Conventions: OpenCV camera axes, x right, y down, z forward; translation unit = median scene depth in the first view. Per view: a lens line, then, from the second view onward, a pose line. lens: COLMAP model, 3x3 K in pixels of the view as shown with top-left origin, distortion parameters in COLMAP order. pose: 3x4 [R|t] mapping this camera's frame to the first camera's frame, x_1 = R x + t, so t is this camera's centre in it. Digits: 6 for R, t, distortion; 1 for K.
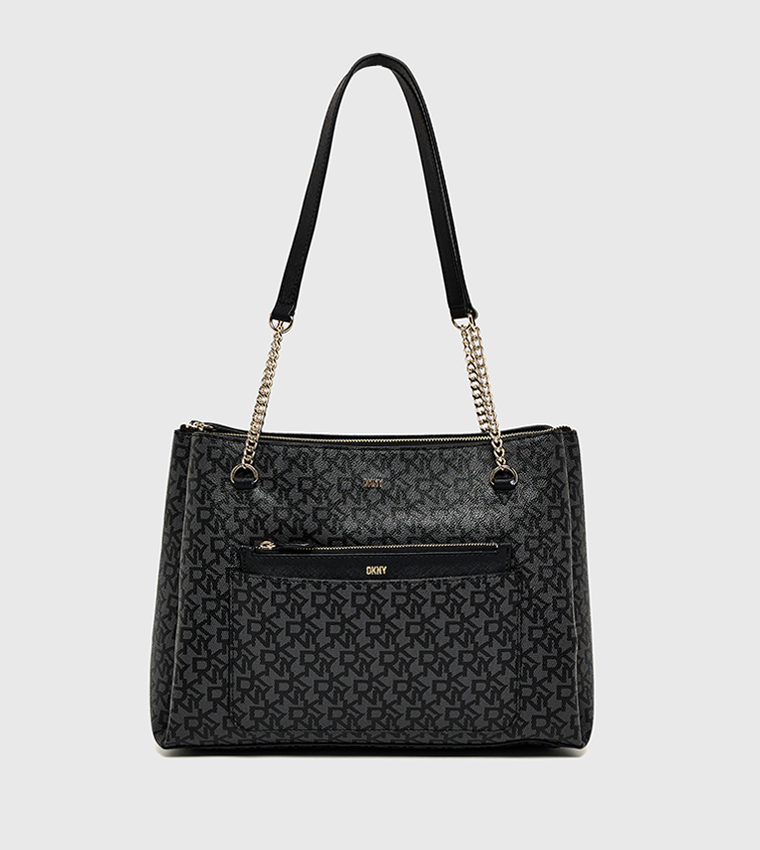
lens RADIAL K [[2512.5, 0, 380.0], [0, 2512.5, 425.0], [0, 0, 1]] dist [-0.076842, -0.180581]
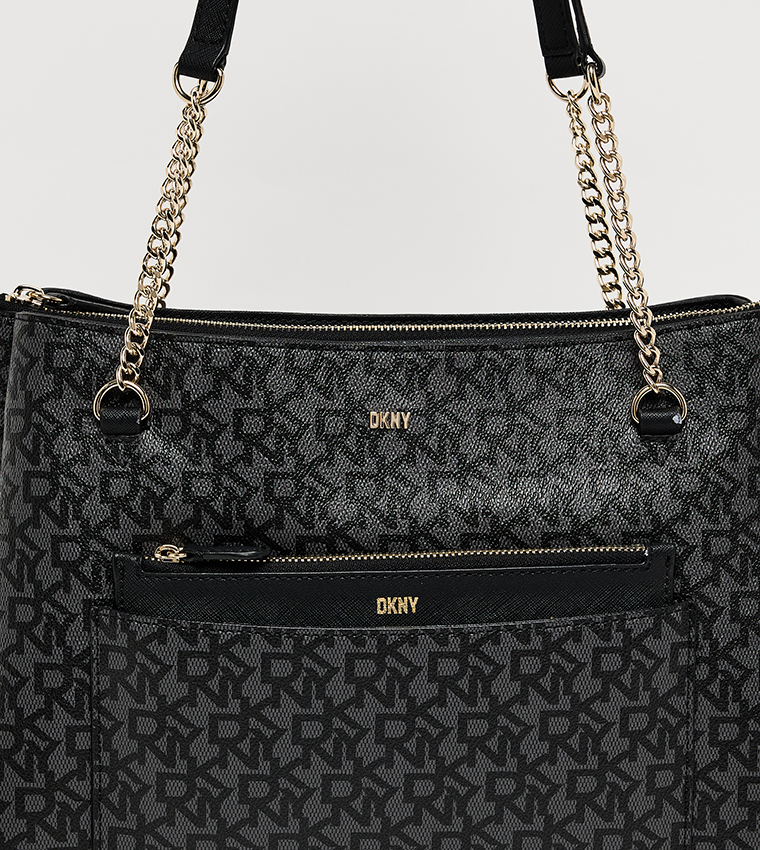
lens RADIAL K [[2512.5, 0, 380.0], [0, 2512.5, 425.0], [0, 0, 1]] dist [-0.076842, -0.180581]
pose [[0.999737, 0.000455, 0.022908, -0.015678], [-0.002870, 0.994415, 0.105498, -0.026890], [-0.022732, -0.105536, 0.994156, 0.522834]]
